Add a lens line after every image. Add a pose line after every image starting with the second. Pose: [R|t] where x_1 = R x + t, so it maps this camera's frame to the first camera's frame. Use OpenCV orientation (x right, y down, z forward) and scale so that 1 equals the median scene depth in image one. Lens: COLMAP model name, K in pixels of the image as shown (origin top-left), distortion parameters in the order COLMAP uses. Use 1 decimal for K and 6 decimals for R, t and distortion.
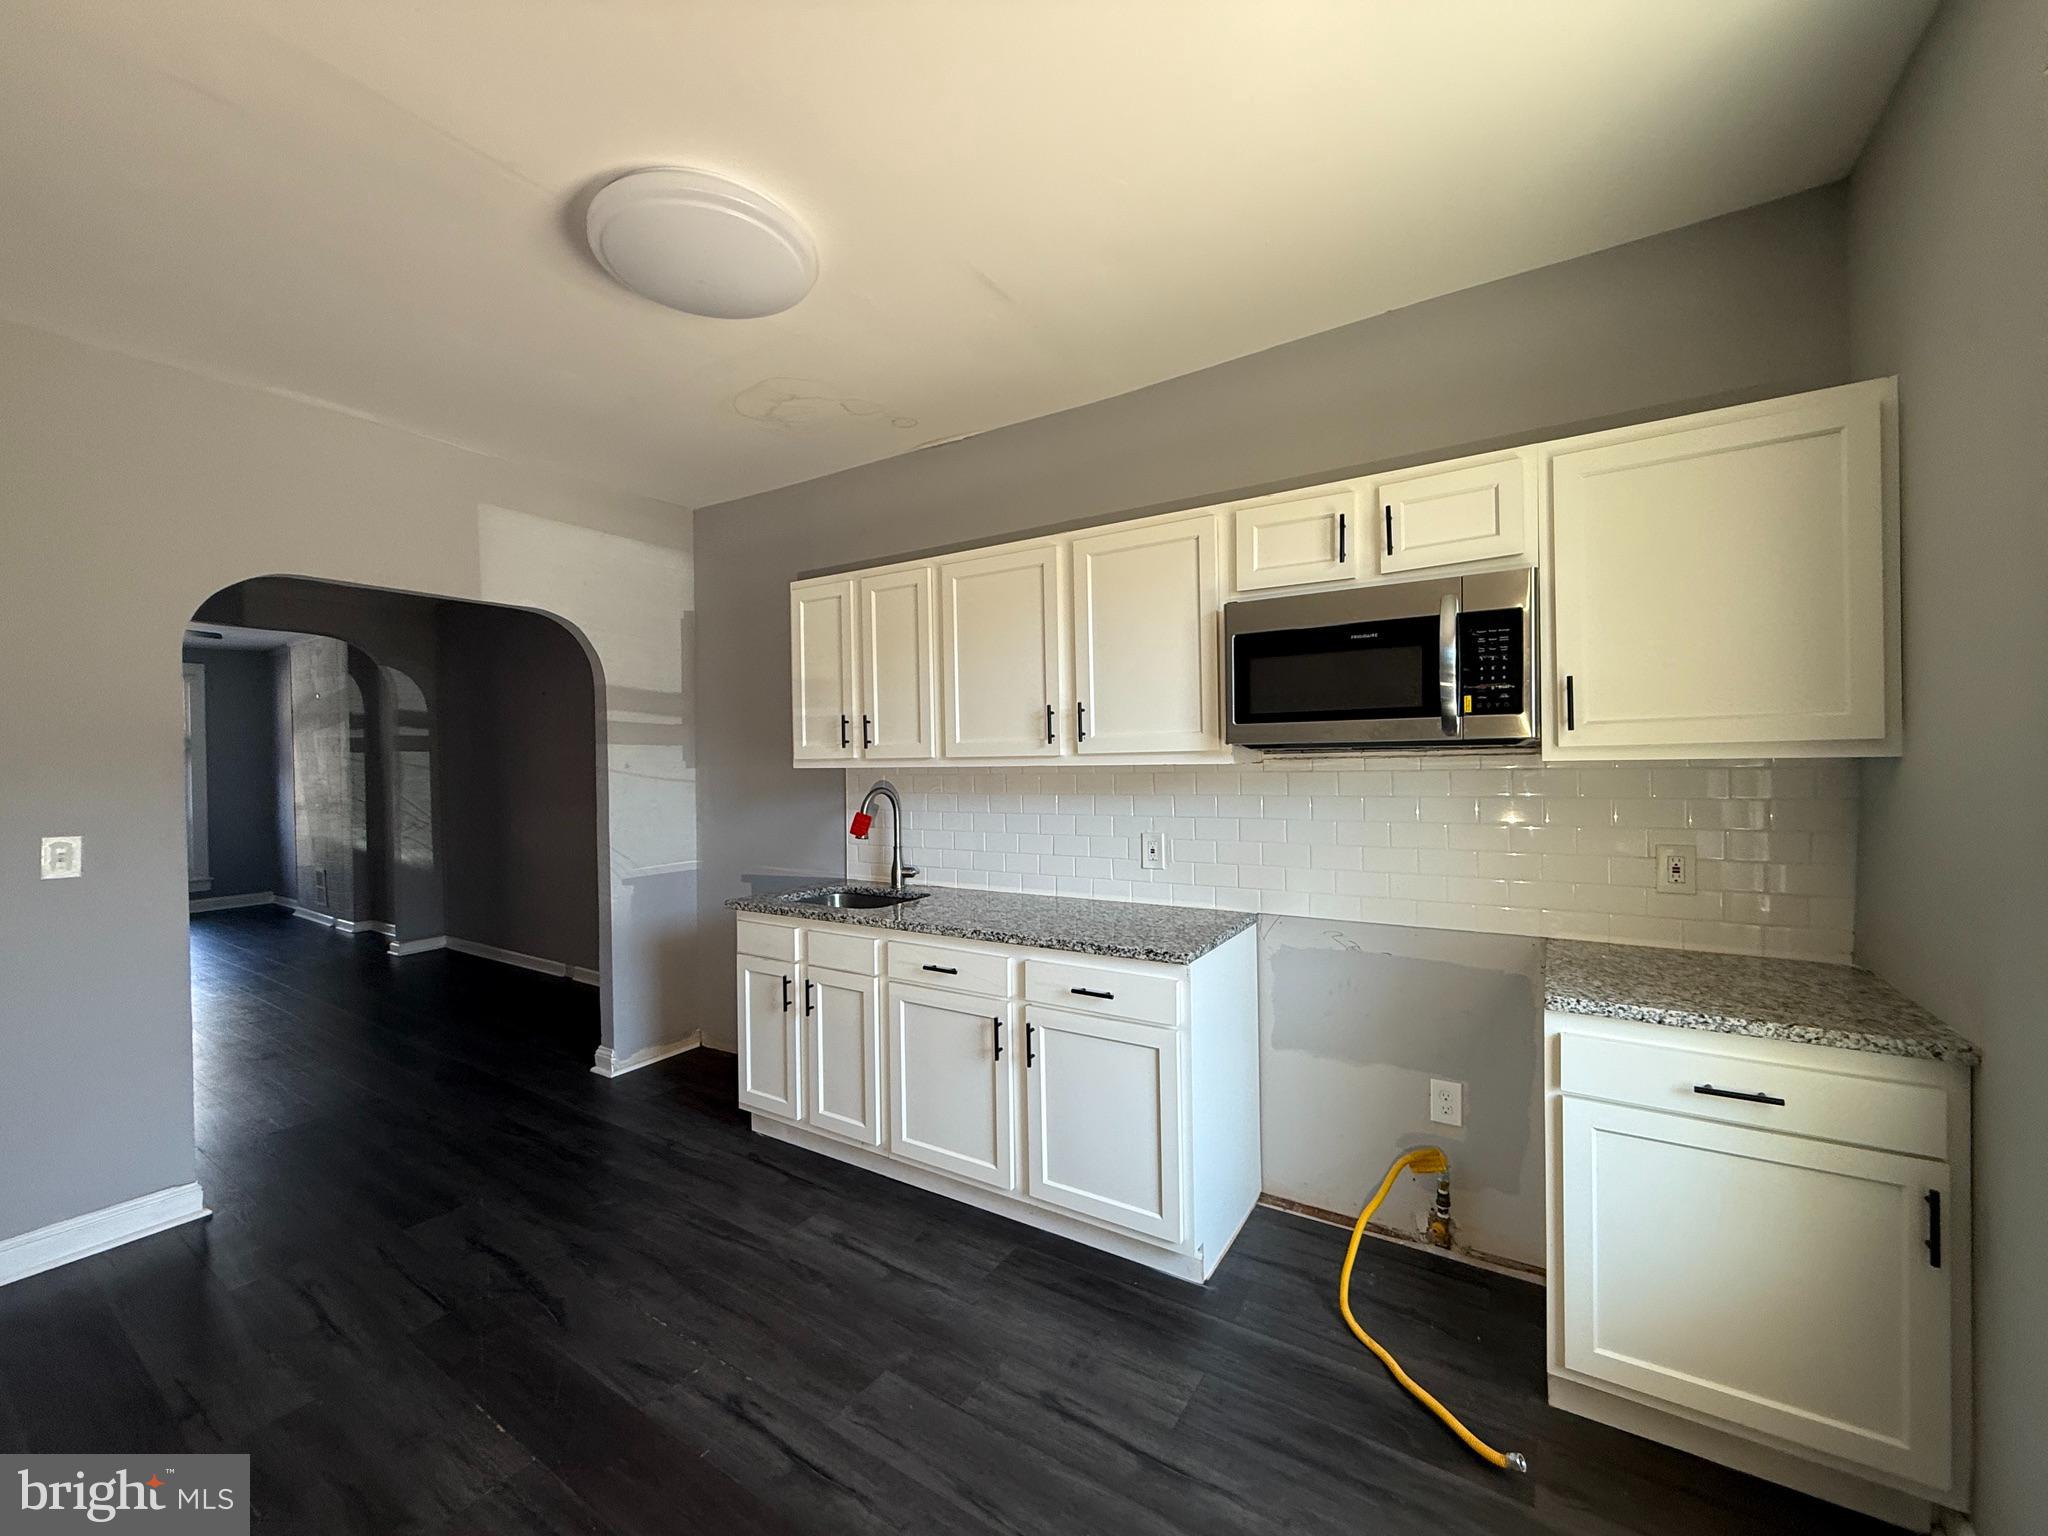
lens RADIAL K [[832.8, 0, 1027.9], [0, 832.8, 762.3], [0, 0, 1]] dist [0.000555, 0.000118]
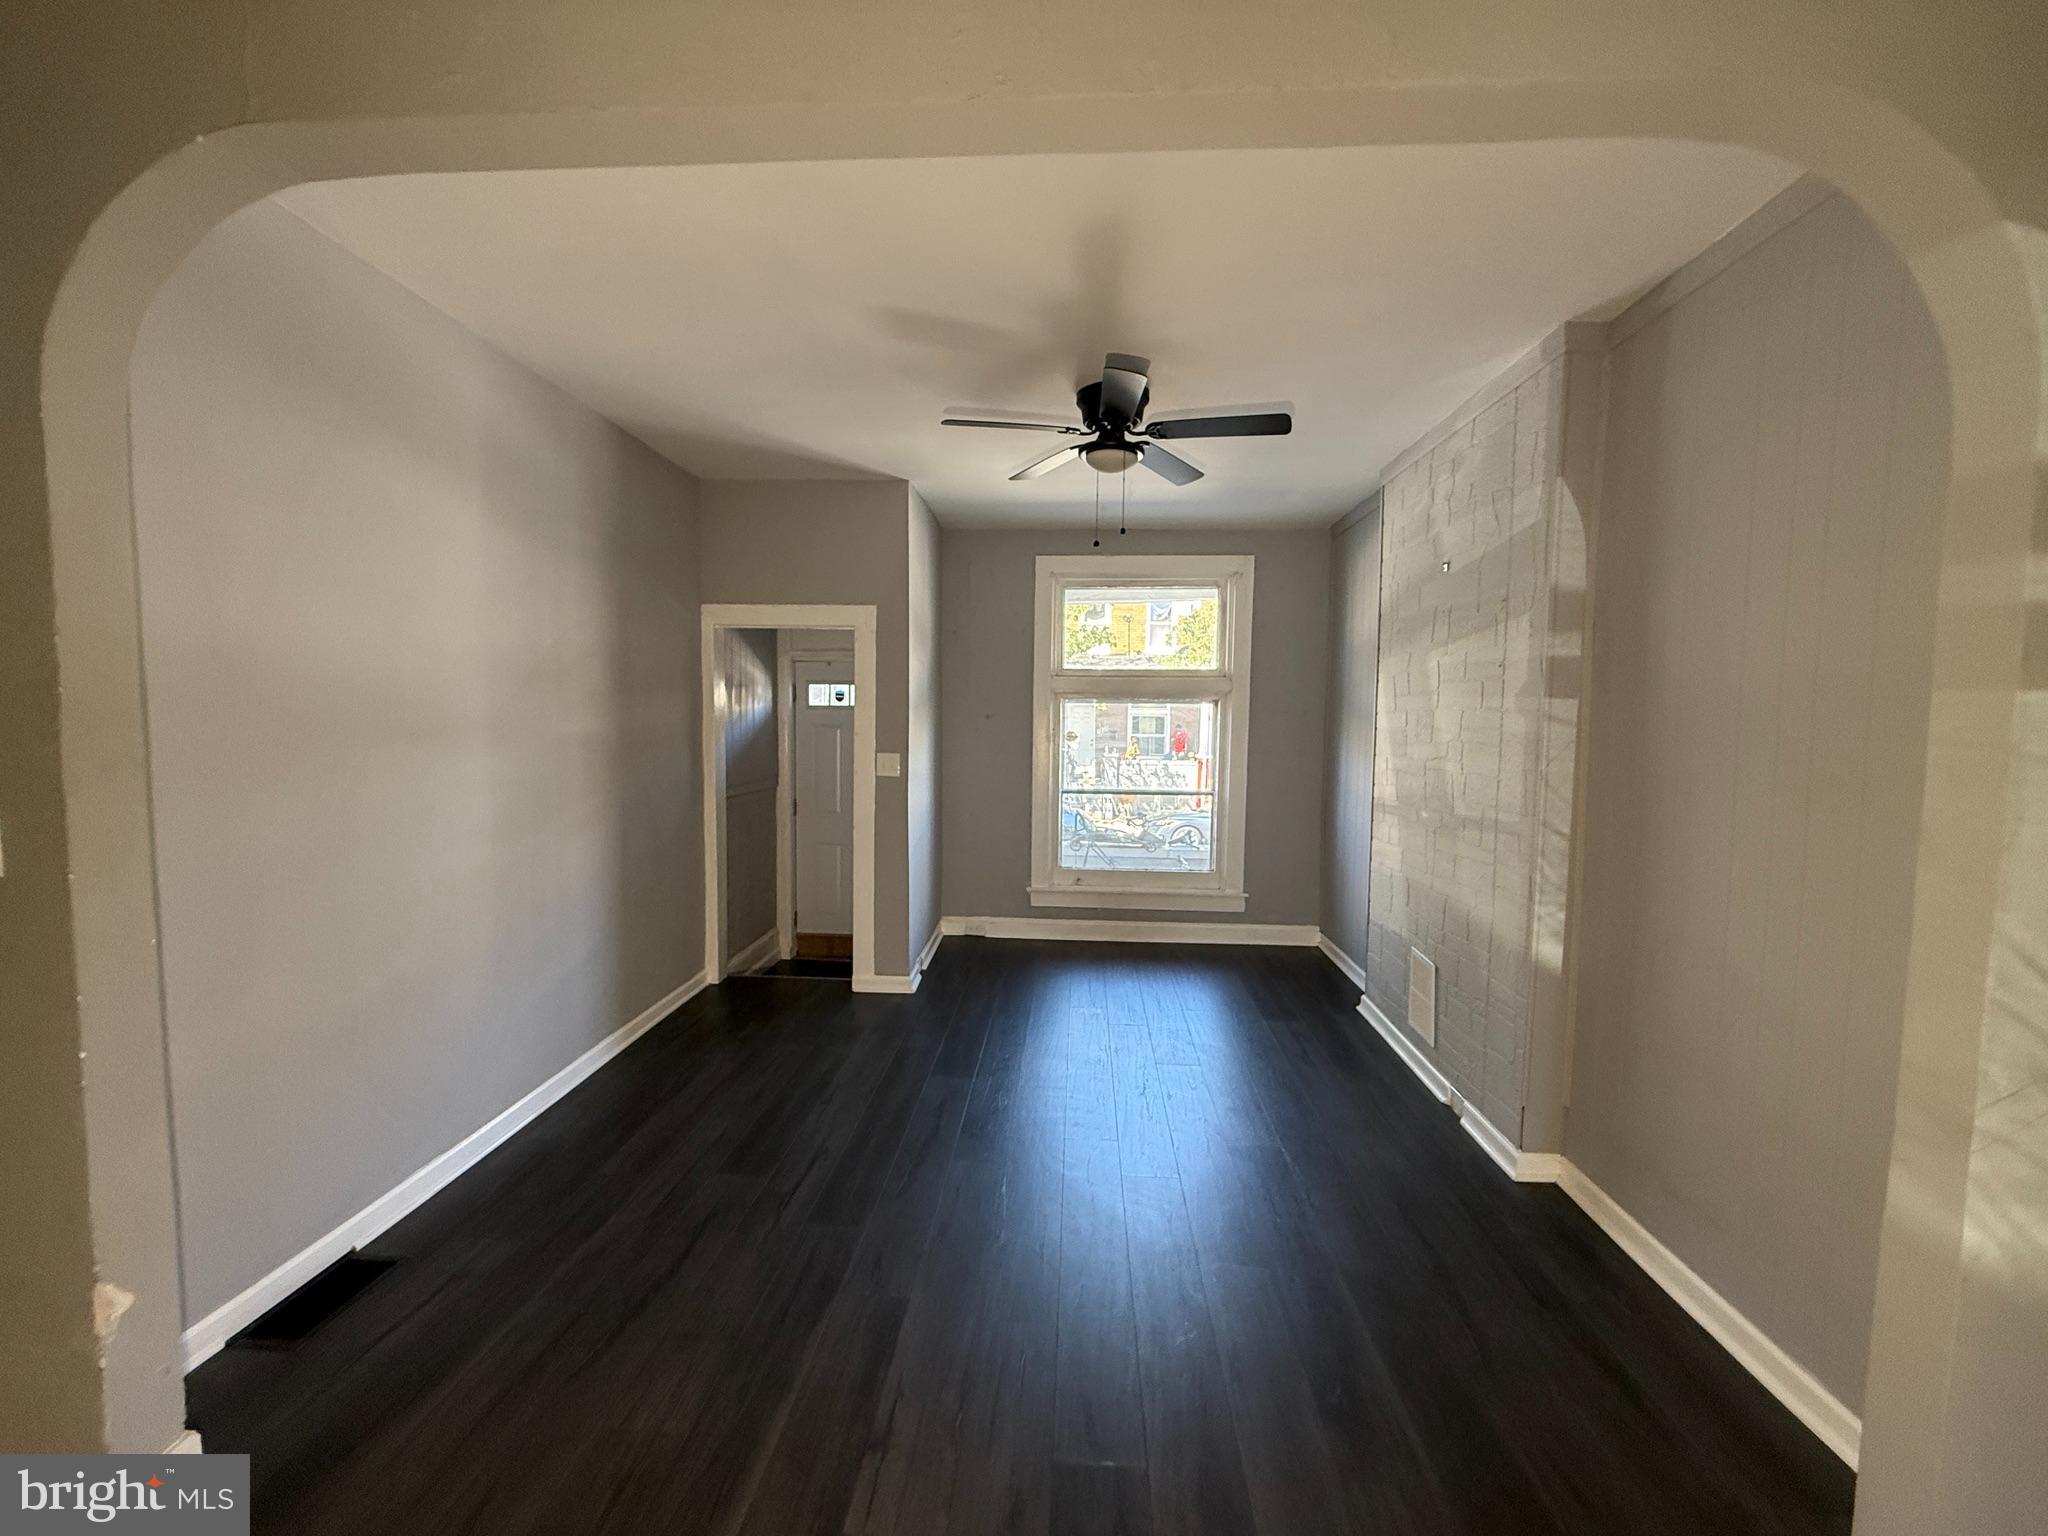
lens RADIAL K [[832.8, 0, 1023.5], [0, 832.8, 765.0], [0, 0, 1]] dist [0.000555, 0.000118]
pose [[0.502714, 0.083052, -0.860454, -0.600503], [-0.030224, 0.996454, 0.078521, -0.004045], [0.863924, -0.013468, 0.503442, 0.609475]]
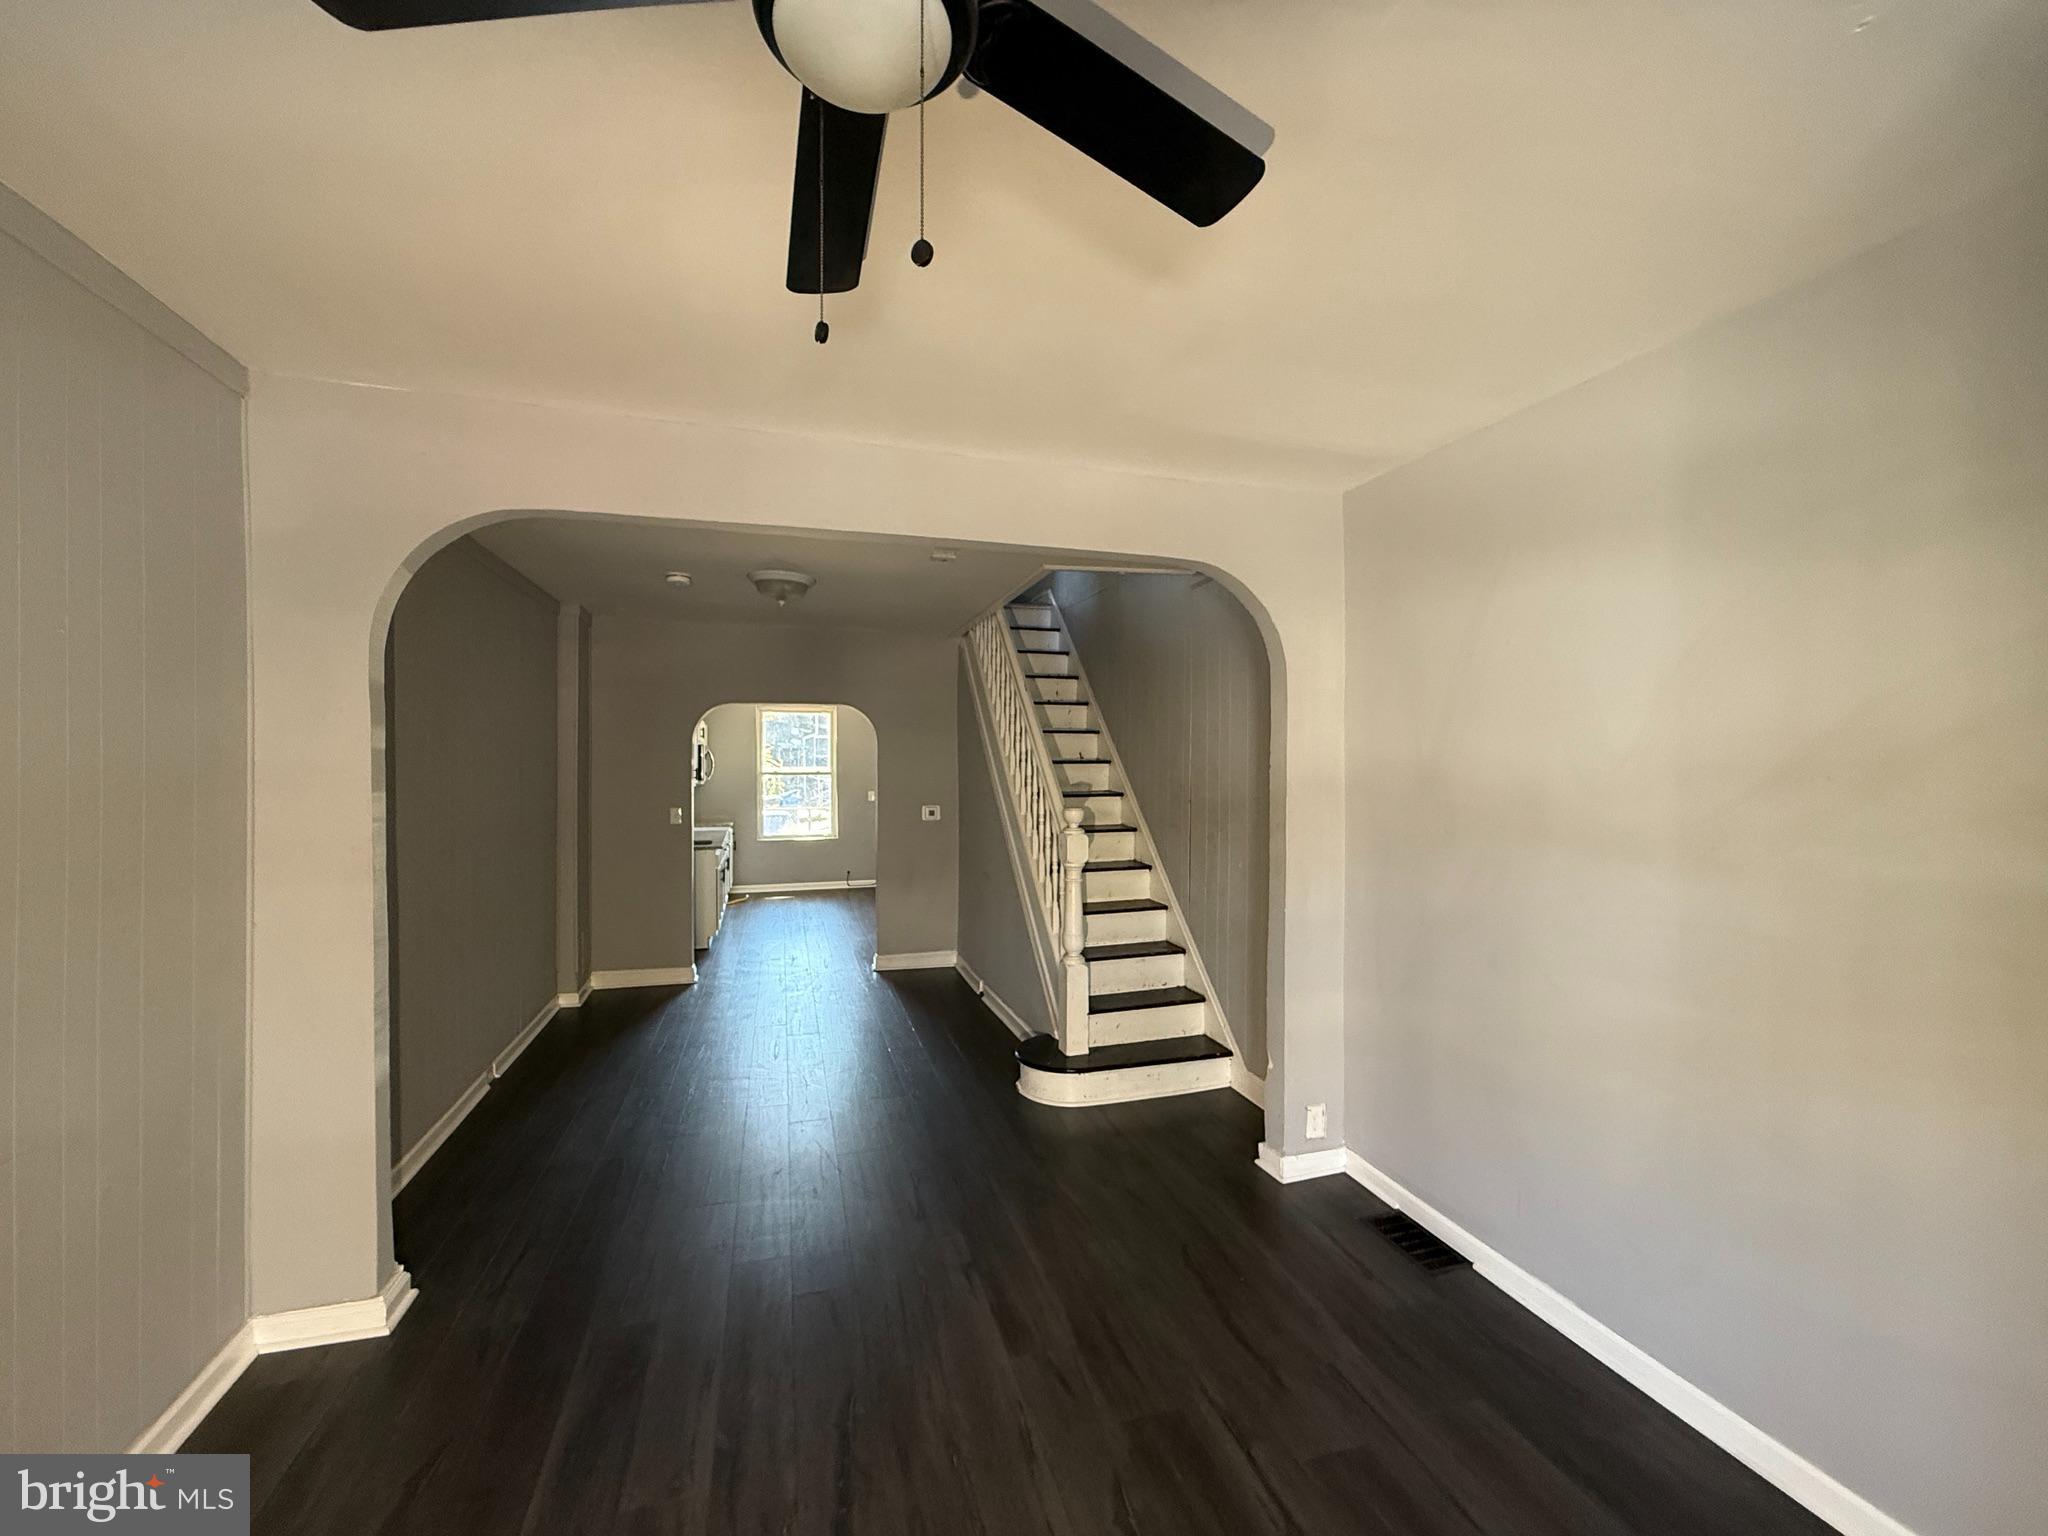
lens RADIAL K [[832.8, 0, 1016.7], [0, 832.8, 768.5], [0, 0, 1]] dist [0.000555, 0.000118]
pose [[-0.764348, 0.017248, 0.644573, -1.528114], [0.017745, 0.999826, -0.005712, -0.019641], [-0.644560, 0.007072, -0.764521, 1.301894]]
